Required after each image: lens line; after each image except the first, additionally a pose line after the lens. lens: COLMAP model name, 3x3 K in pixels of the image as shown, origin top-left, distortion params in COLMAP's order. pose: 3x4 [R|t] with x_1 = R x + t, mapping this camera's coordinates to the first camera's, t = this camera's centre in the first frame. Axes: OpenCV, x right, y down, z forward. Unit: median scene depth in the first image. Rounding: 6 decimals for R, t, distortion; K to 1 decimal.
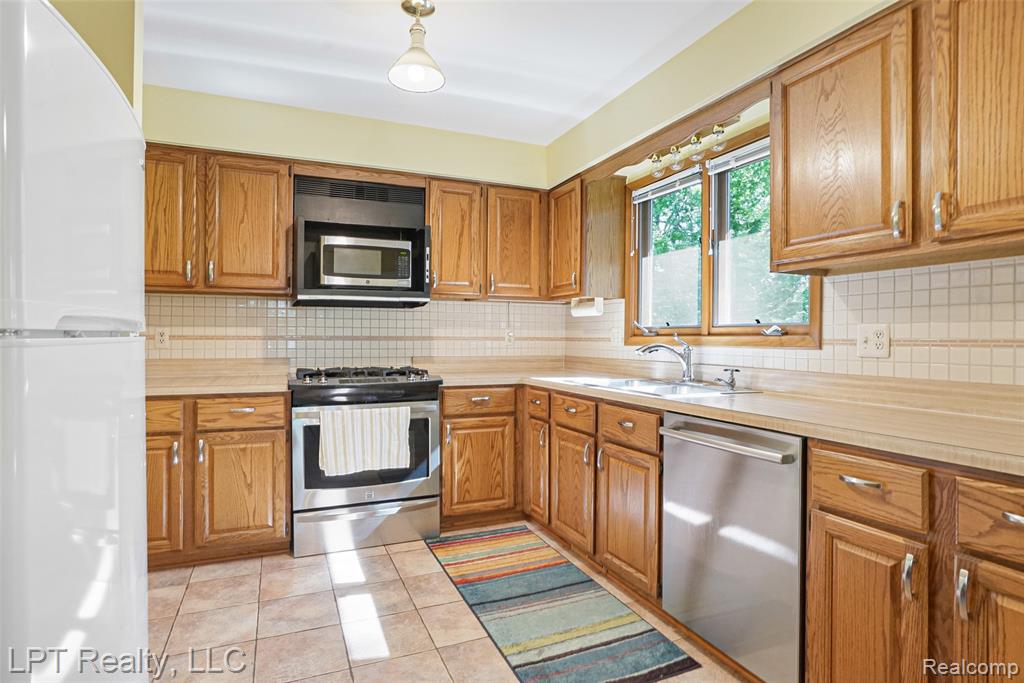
lens RADIAL K [[543.1, 0, 505.1], [0, 543.1, 337.5], [0, 0, 1]] dist [-0.054845, 0.035131]
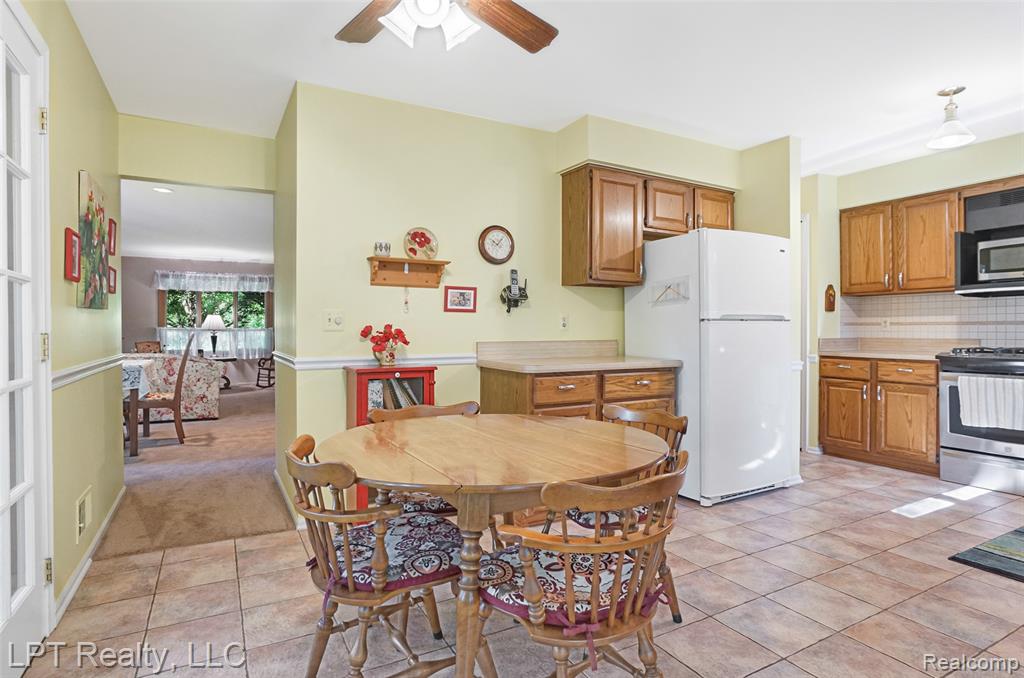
lens RADIAL K [[548.4, 0, 512.0], [0, 548.4, 339.0], [0, 0, 1]] dist [-0.052884, 0.027160]
pose [[0.100929, 0.011737, -0.994824, 0.836402], [0.001641, 0.999927, 0.011964, 0.024336], [0.994892, -0.002840, 0.100903, -0.240303]]
